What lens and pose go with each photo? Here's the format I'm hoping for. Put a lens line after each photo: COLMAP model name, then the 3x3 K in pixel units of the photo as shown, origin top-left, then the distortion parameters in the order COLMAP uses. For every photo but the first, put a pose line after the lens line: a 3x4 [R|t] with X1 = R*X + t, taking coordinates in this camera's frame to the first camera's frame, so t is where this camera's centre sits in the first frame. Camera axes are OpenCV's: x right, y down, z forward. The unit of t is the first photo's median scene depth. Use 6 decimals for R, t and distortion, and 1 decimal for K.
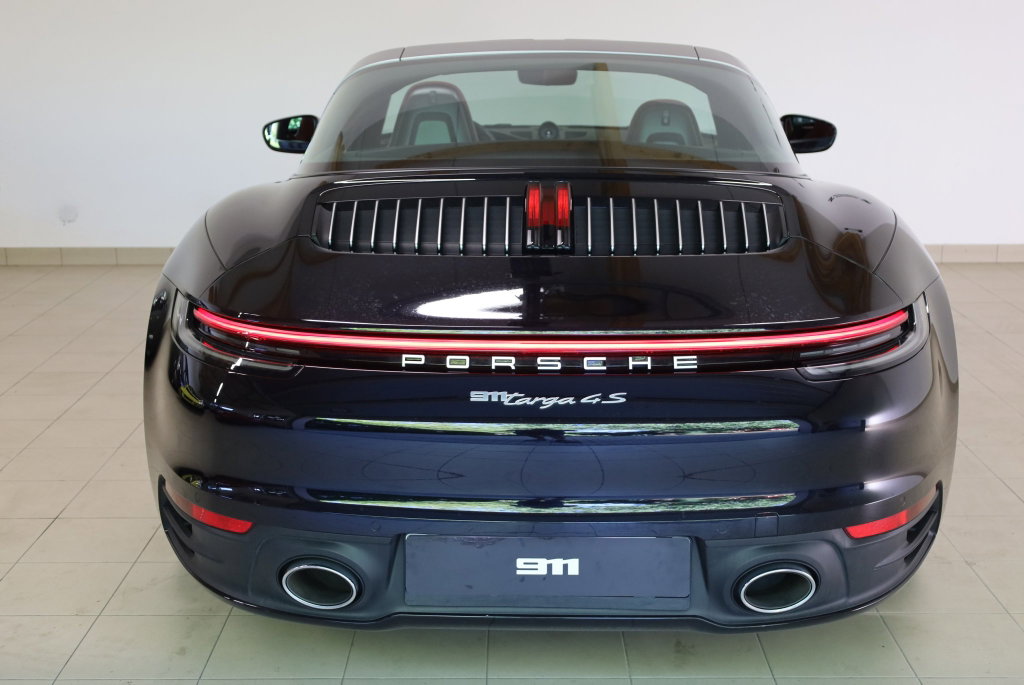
lens RADIAL K [[1340.1, 0, 516.4], [0, 1340.1, 348.3], [0, 0, 1]] dist [0.028589, 0.000000]
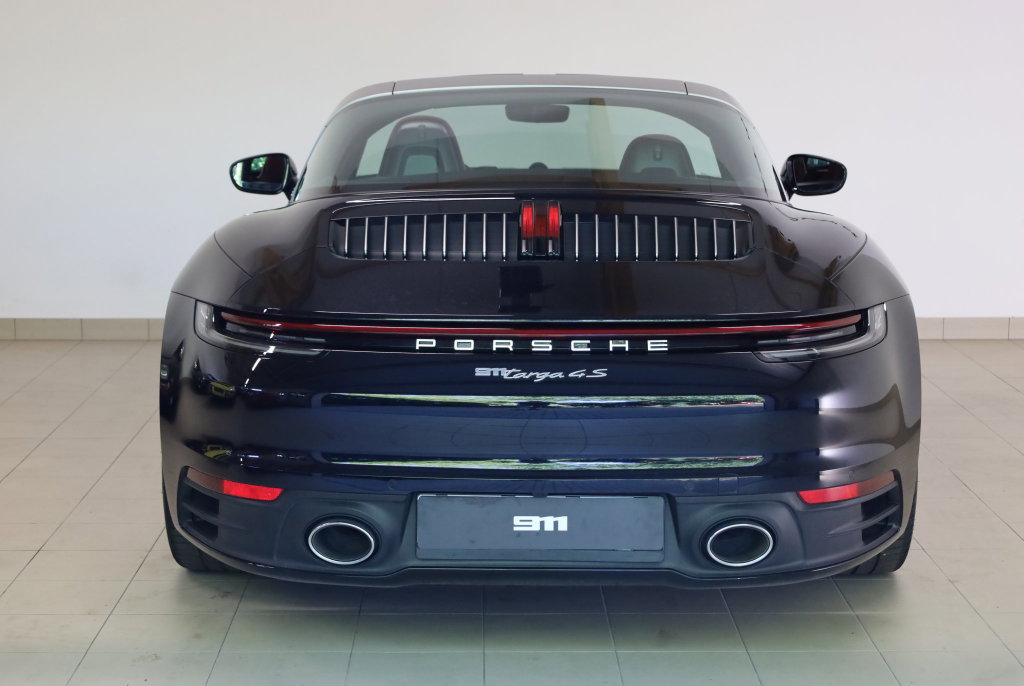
lens RADIAL K [[2077.3, 0, 504.8], [0, 2077.3, 340.1], [0, 0, 1]] dist [0.059785, 0.000000]
pose [[0.999944, 0.002559, 0.010313, -0.026829], [-0.001540, 0.995220, -0.097646, 0.184262], [-0.010513, 0.097625, 0.995168, -0.813359]]
